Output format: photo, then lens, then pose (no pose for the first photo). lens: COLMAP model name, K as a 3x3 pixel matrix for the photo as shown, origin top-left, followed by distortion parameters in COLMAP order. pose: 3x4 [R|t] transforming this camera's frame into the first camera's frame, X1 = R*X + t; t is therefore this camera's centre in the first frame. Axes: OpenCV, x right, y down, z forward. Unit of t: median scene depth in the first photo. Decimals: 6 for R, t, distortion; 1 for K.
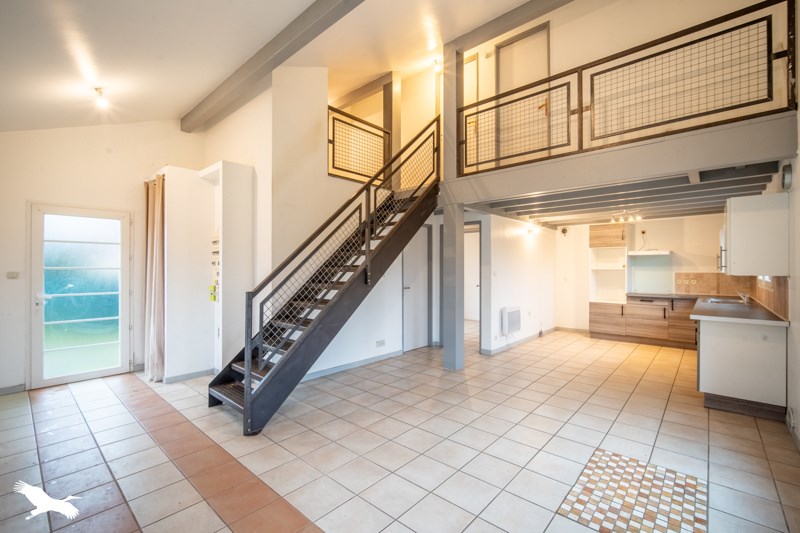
lens RADIAL K [[350.1, 0, 398.6], [0, 350.1, 267.0], [0, 0, 1]] dist [-0.003818, -0.000155]
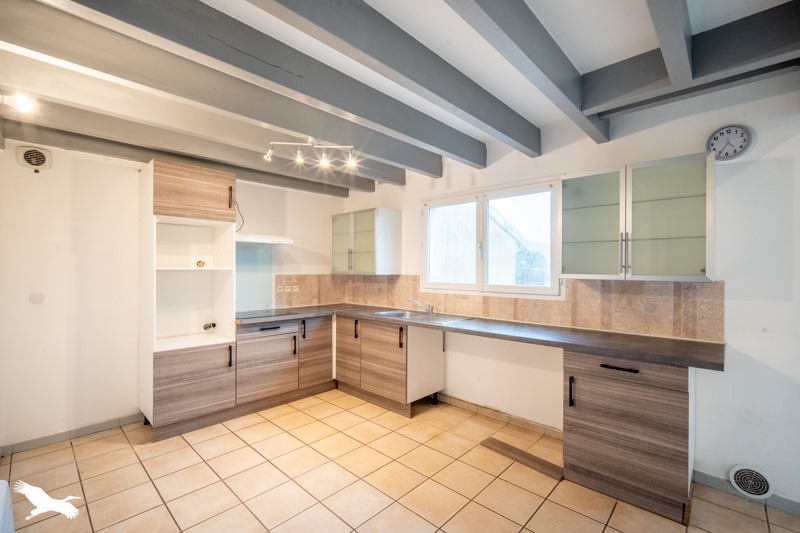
lens RADIAL K [[350.1, 0, 394.7], [0, 350.1, 270.2], [0, 0, 1]] dist [-0.003818, -0.000155]
pose [[0.032812, -0.001976, 0.999460, 0.177139], [-0.005245, 0.999984, 0.002149, 0.005165], [-0.999448, -0.005313, 0.032801, 0.776410]]
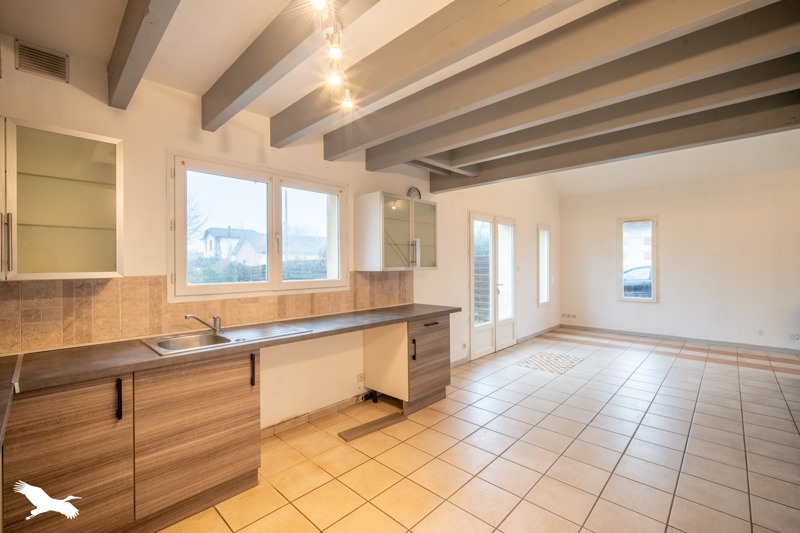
lens RADIAL K [[350.1, 0, 396.0], [0, 350.1, 266.5], [0, 0, 1]] dist [-0.003818, -0.000155]
pose [[-0.999037, 0.008818, 0.042990, 0.596062], [0.008923, 0.999958, 0.002269, 0.007304], [-0.042968, 0.002651, -0.999073, 1.164434]]
